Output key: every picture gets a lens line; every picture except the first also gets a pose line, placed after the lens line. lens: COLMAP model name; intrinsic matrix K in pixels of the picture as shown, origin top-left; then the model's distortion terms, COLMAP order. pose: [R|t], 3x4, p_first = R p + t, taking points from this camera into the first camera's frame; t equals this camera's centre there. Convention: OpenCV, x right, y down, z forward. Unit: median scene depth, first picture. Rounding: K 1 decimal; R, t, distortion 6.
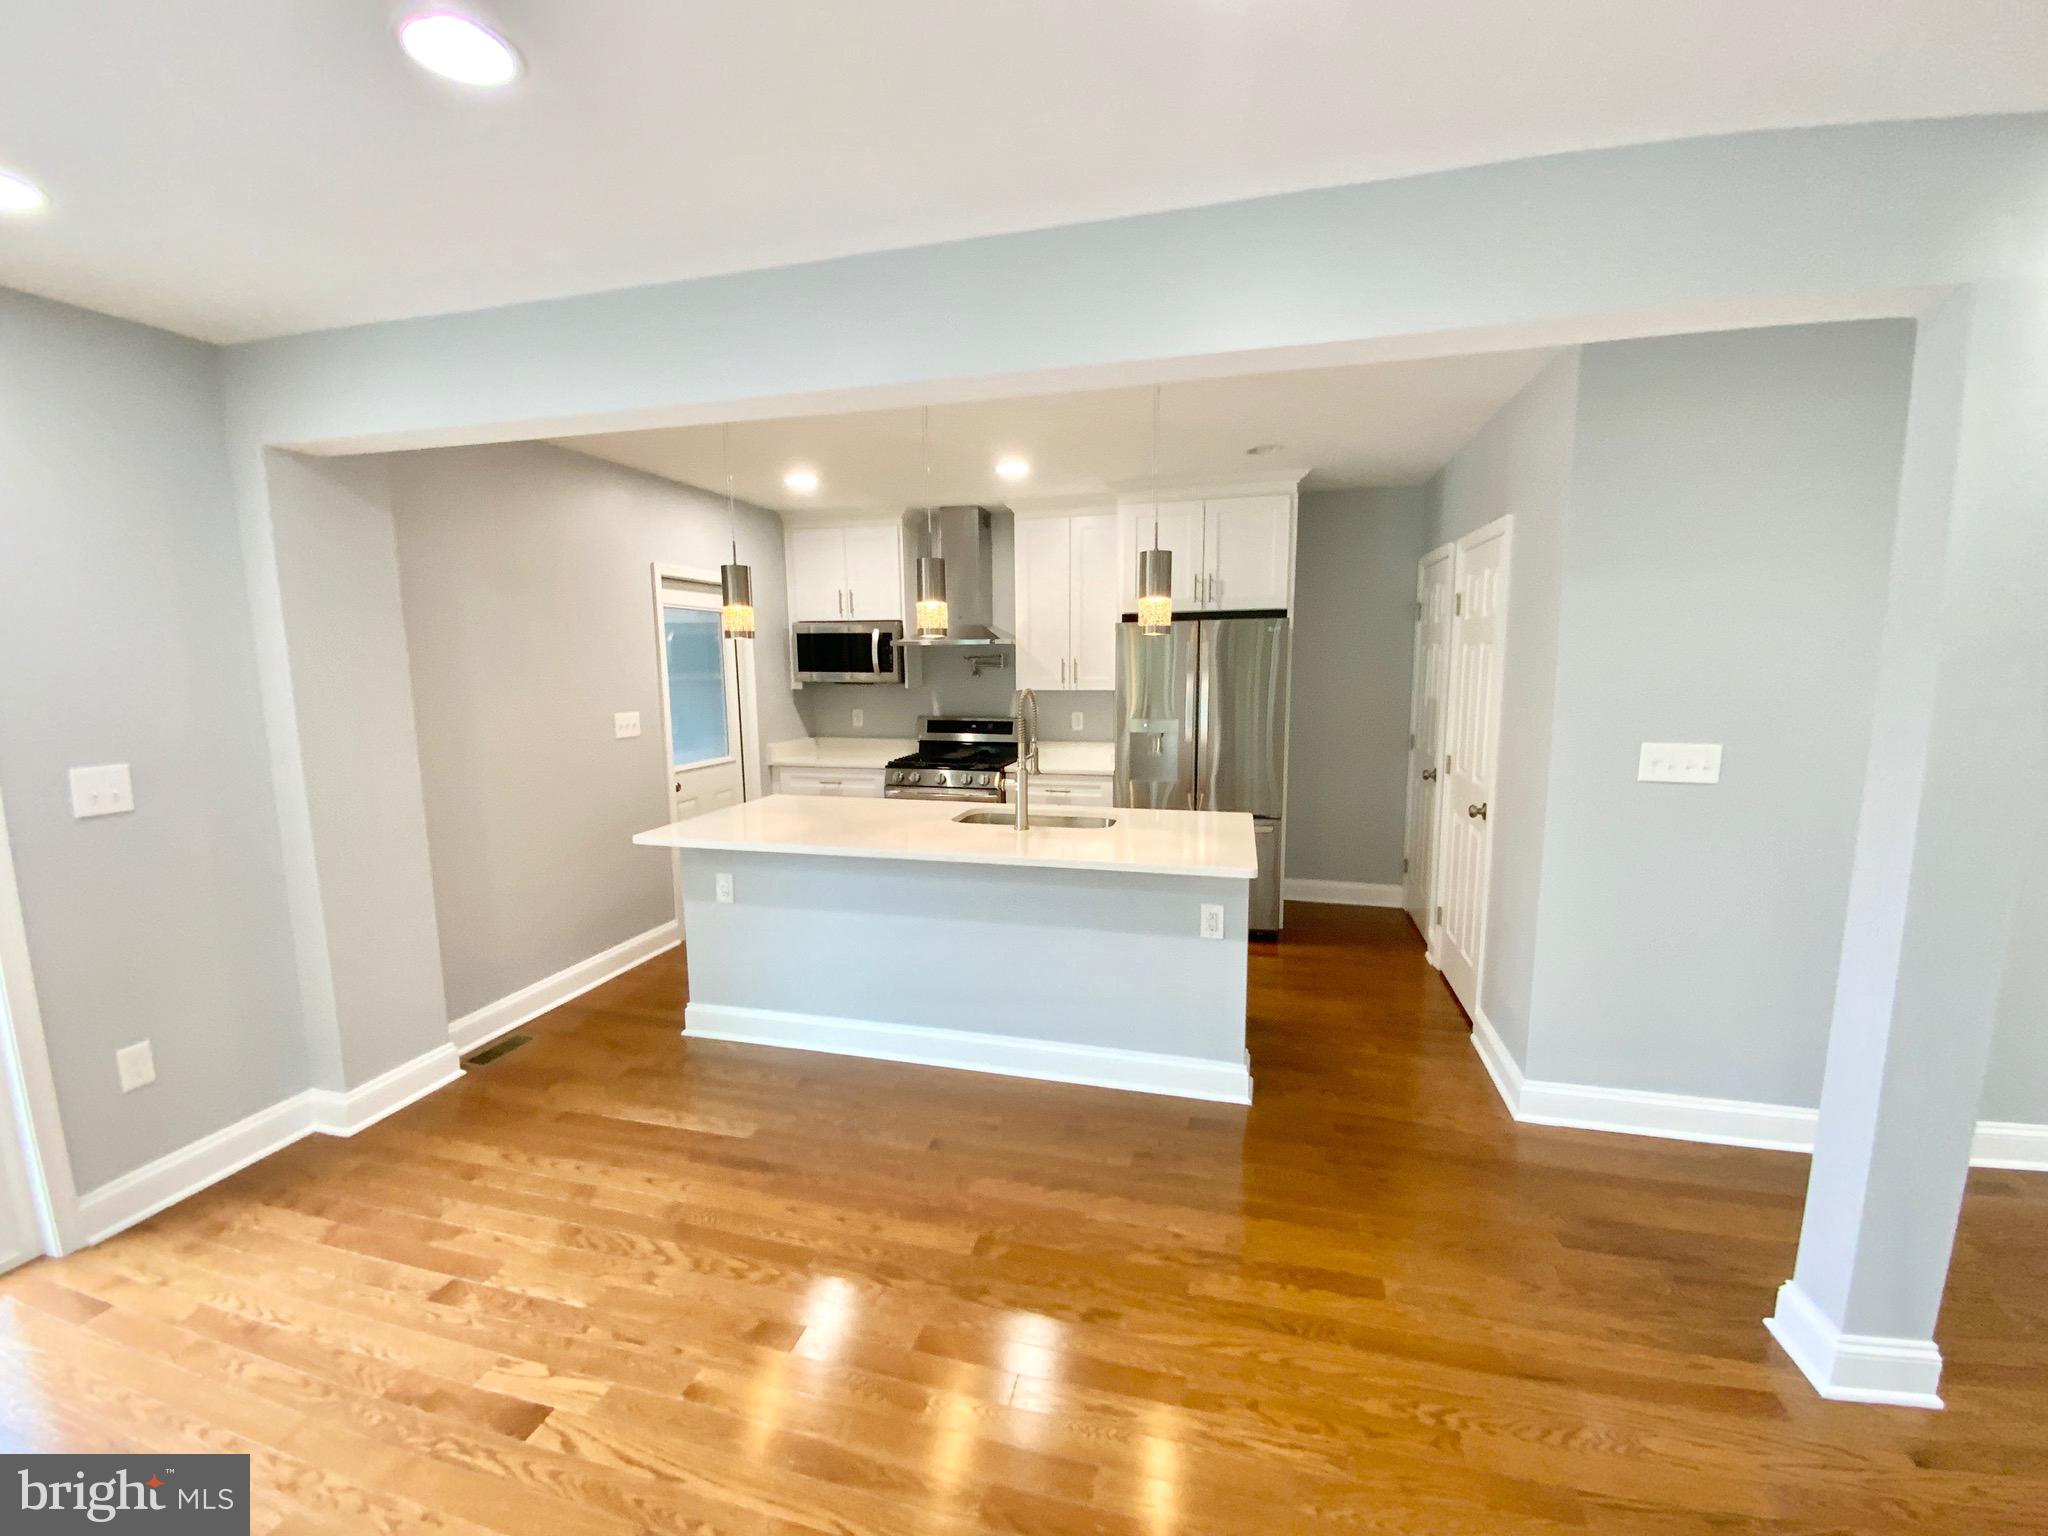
lens RADIAL K [[825.2, 0, 1023.0], [0, 825.2, 766.4], [0, 0, 1]] dist [0.001298, -0.003646]
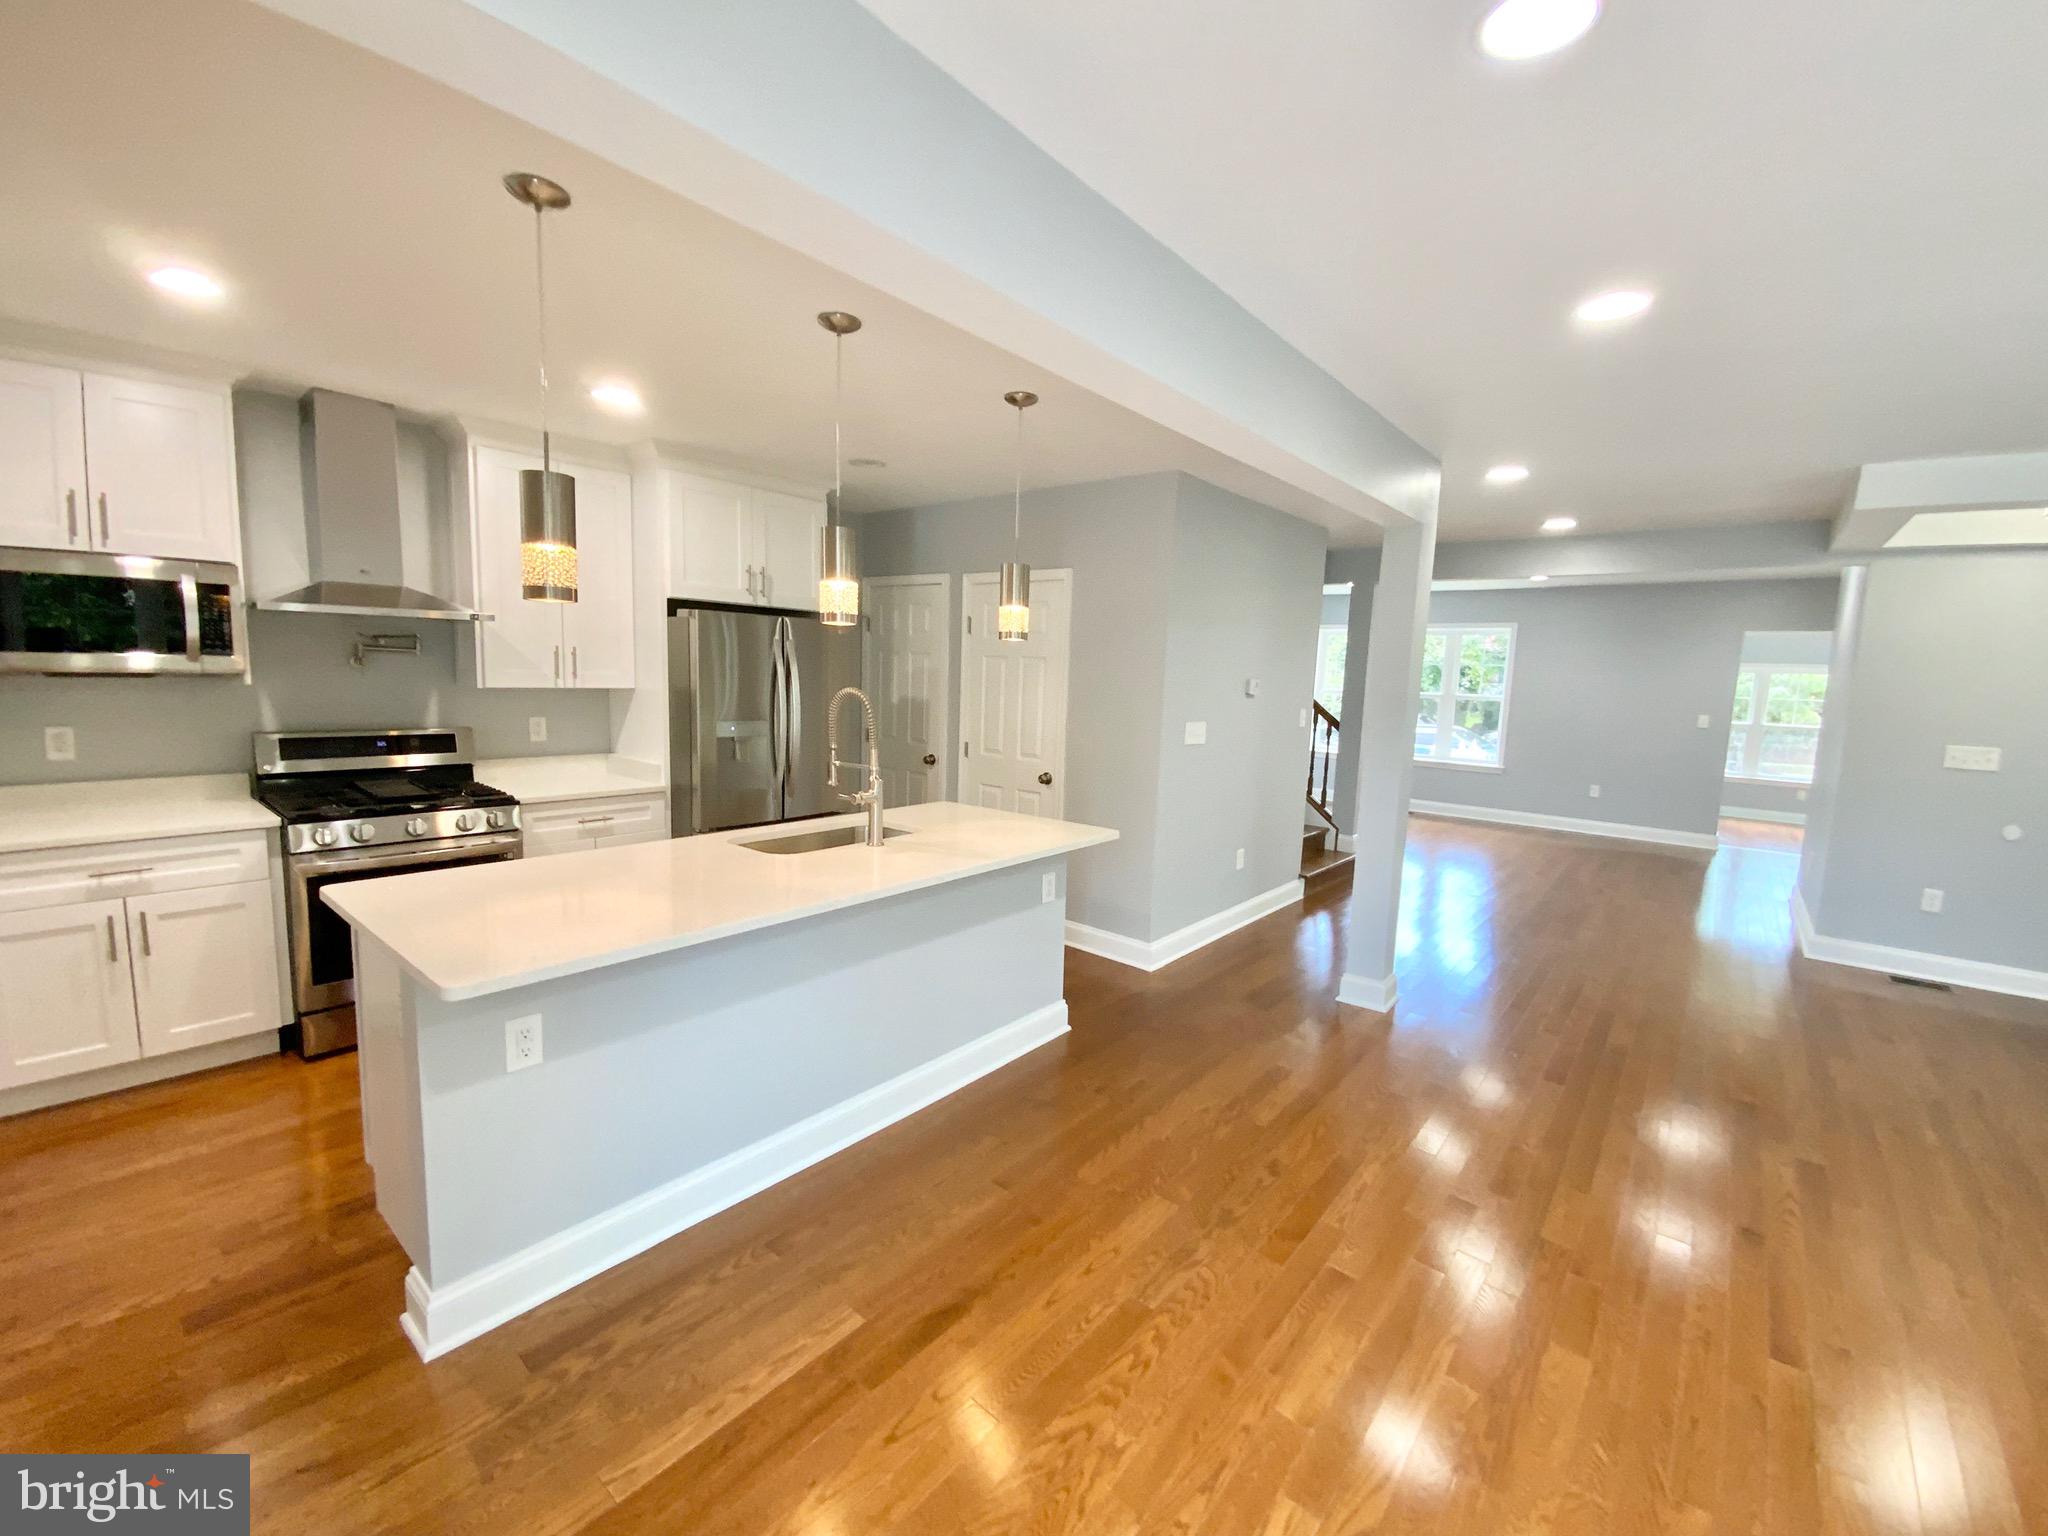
lens RADIAL K [[825.2, 0, 1034.6], [0, 825.2, 762.9], [0, 0, 1]] dist [0.001298, -0.003646]
pose [[0.426230, -0.078376, 0.901213, -0.734070], [0.079877, 0.995609, 0.048807, -0.042070], [-0.901082, 0.051183, 0.430619, 0.454836]]
